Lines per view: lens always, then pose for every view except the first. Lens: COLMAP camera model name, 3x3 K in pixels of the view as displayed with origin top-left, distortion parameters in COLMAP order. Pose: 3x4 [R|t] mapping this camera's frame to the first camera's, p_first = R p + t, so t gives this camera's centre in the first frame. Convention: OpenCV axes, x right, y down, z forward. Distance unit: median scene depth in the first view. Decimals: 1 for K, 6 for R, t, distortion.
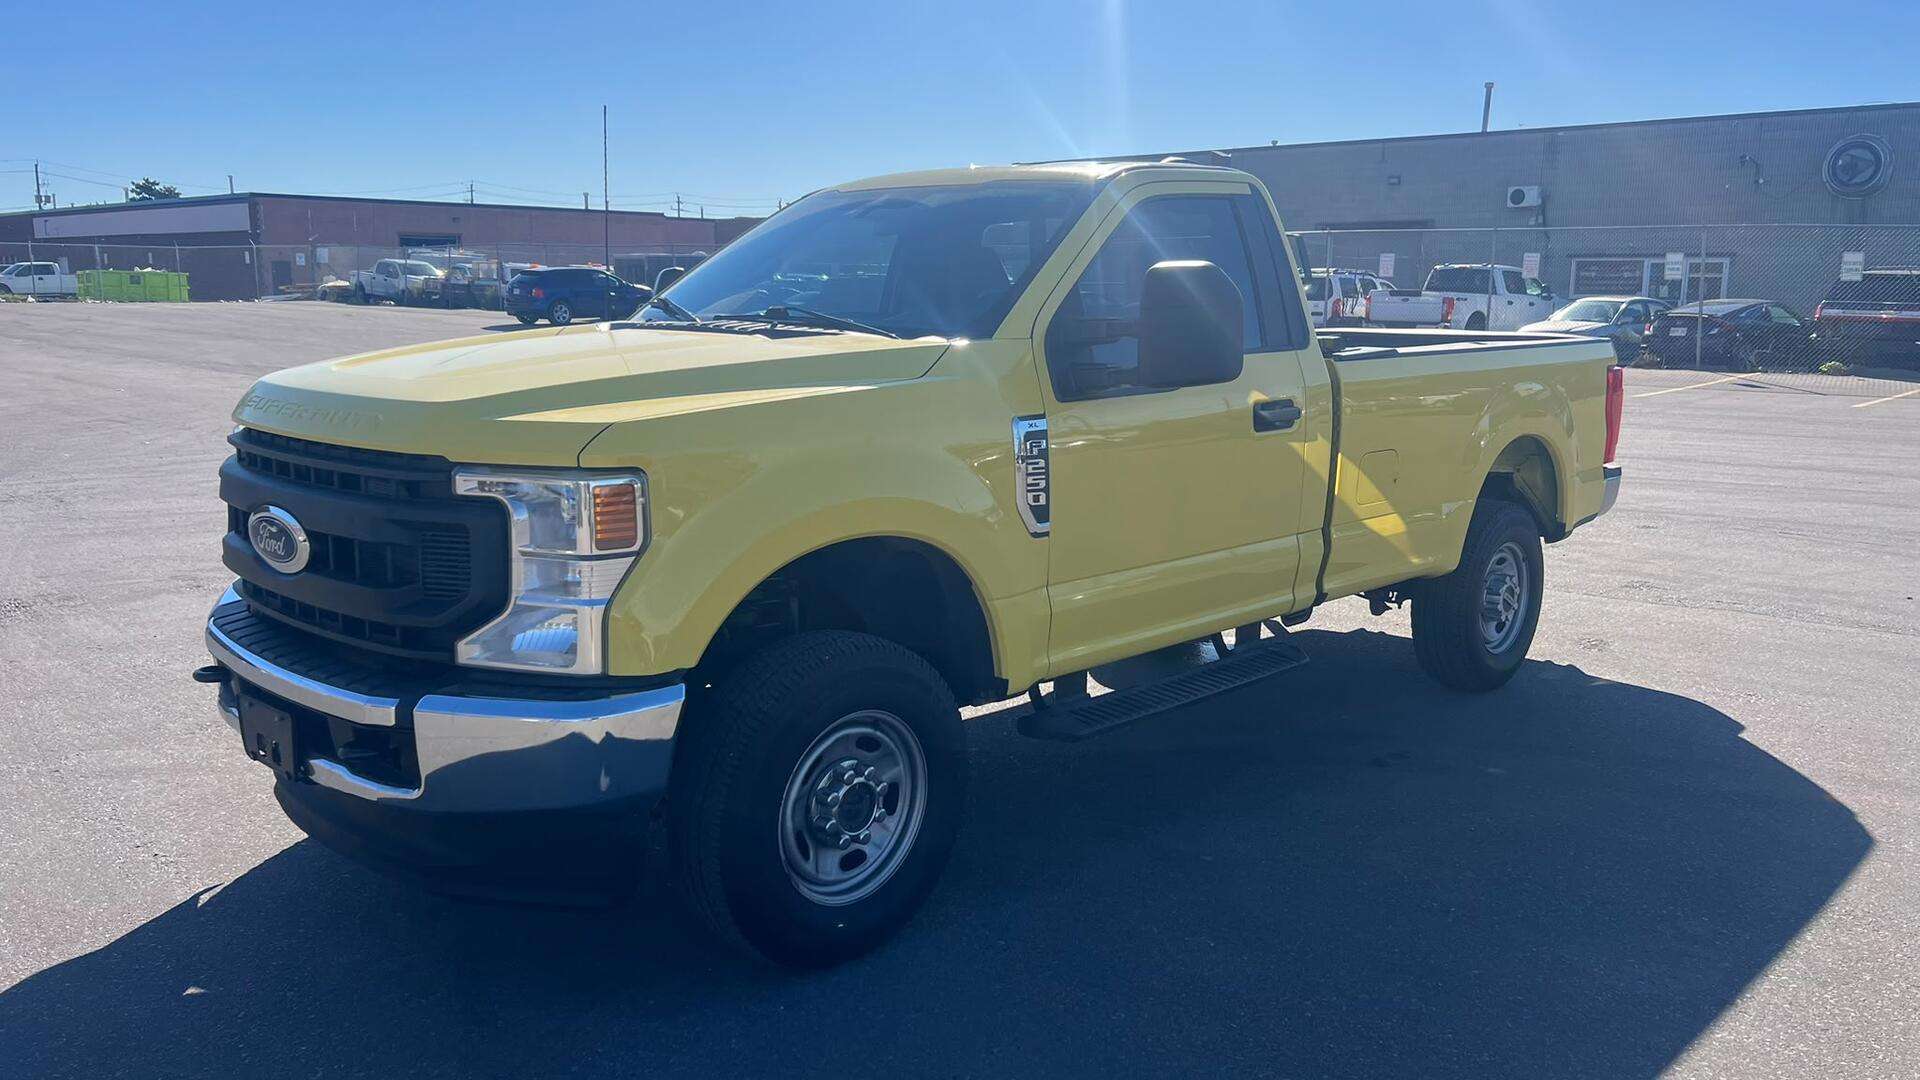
lens RADIAL K [[1525.0, 0, 960.0], [0, 1525.0, 540.0], [0, 0, 1]] dist [0.042443, -0.000842]
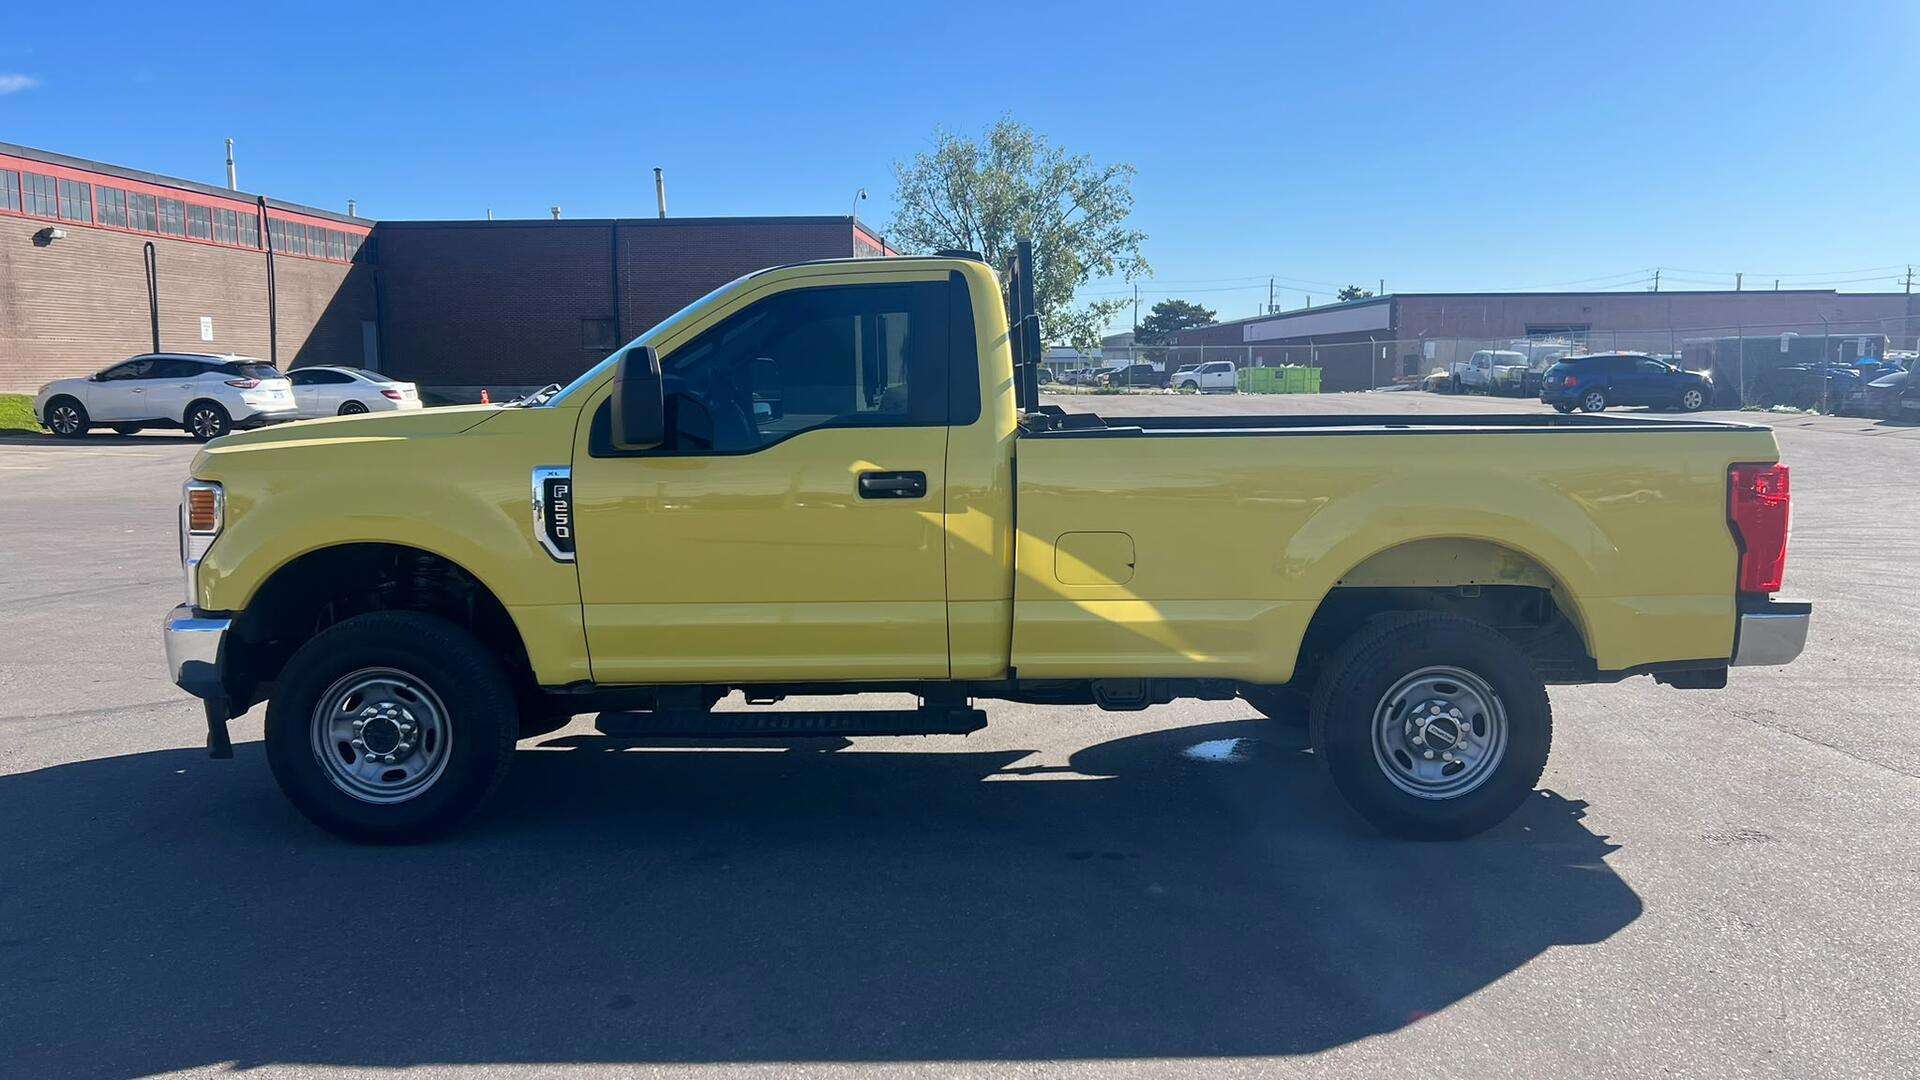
lens RADIAL K [[1525.0, 0, 960.0], [0, 1525.0, 540.0], [0, 0, 1]] dist [0.042443, -0.000842]
pose [[0.699820, 0.068979, -0.710981, 0.154493], [-0.110422, 0.993809, -0.012270, -0.005376], [0.705733, 0.087095, 0.703104, 0.043493]]
